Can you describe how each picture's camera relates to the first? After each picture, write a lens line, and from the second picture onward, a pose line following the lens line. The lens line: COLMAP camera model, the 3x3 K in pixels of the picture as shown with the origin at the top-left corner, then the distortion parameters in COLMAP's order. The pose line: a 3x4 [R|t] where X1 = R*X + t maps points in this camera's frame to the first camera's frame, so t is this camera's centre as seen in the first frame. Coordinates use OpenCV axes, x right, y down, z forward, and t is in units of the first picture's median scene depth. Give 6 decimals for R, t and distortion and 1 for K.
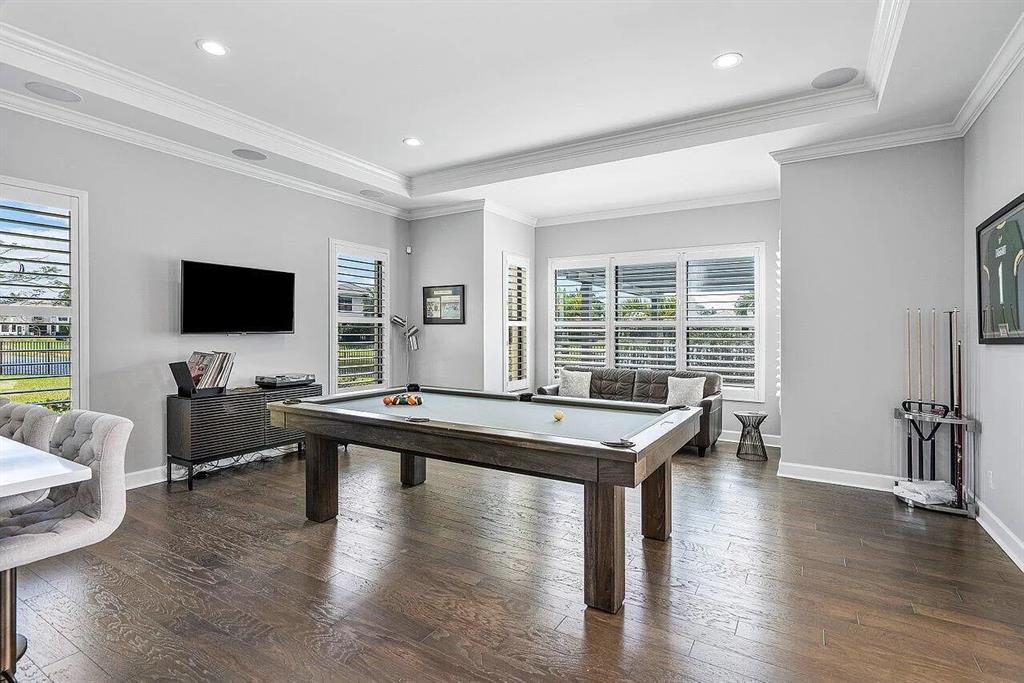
lens RADIAL K [[496.1, 0, 512.3], [0, 496.1, 331.6], [0, 0, 1]] dist [-0.000490, 0.000138]
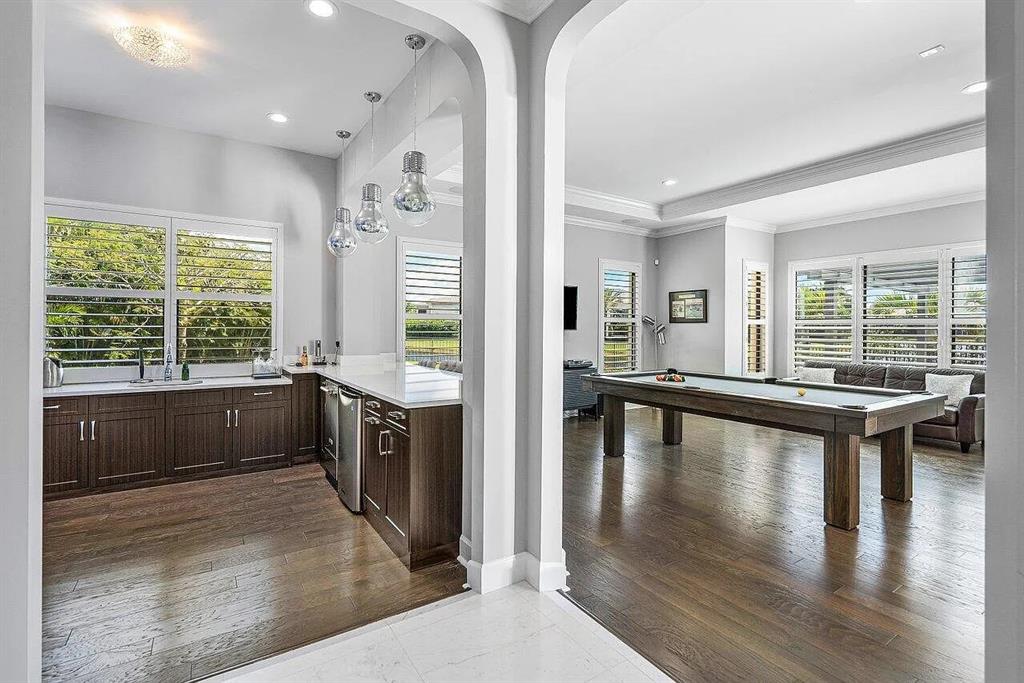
lens RADIAL K [[473.6, 0, 509.1], [0, 473.6, 334.1], [0, 0, 1]] dist [0.002670, 0.000683]
pose [[0.900295, 0.004540, -0.435257, -0.027761], [-0.000461, 0.999955, 0.009478, 0.001506], [0.435280, -0.008333, 0.900256, -0.220525]]
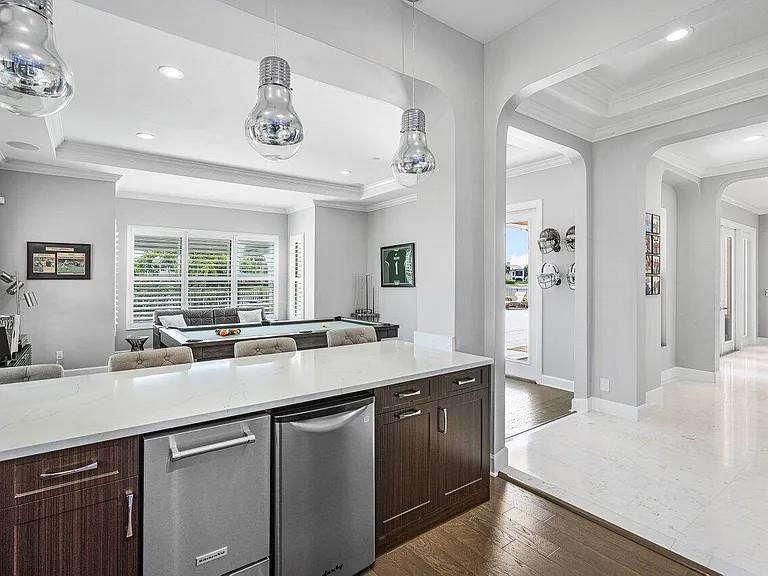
lens RADIAL K [[399.6, 0, 388.8], [0, 399.6, 282.4], [0, 0, 1]] dist [-0.000450, -0.000157]
pose [[0.376887, -0.011123, 0.926193, -0.660816], [0.003735, 0.999938, 0.010489, -0.015110], [-0.926252, -0.000493, 0.376905, 0.036169]]
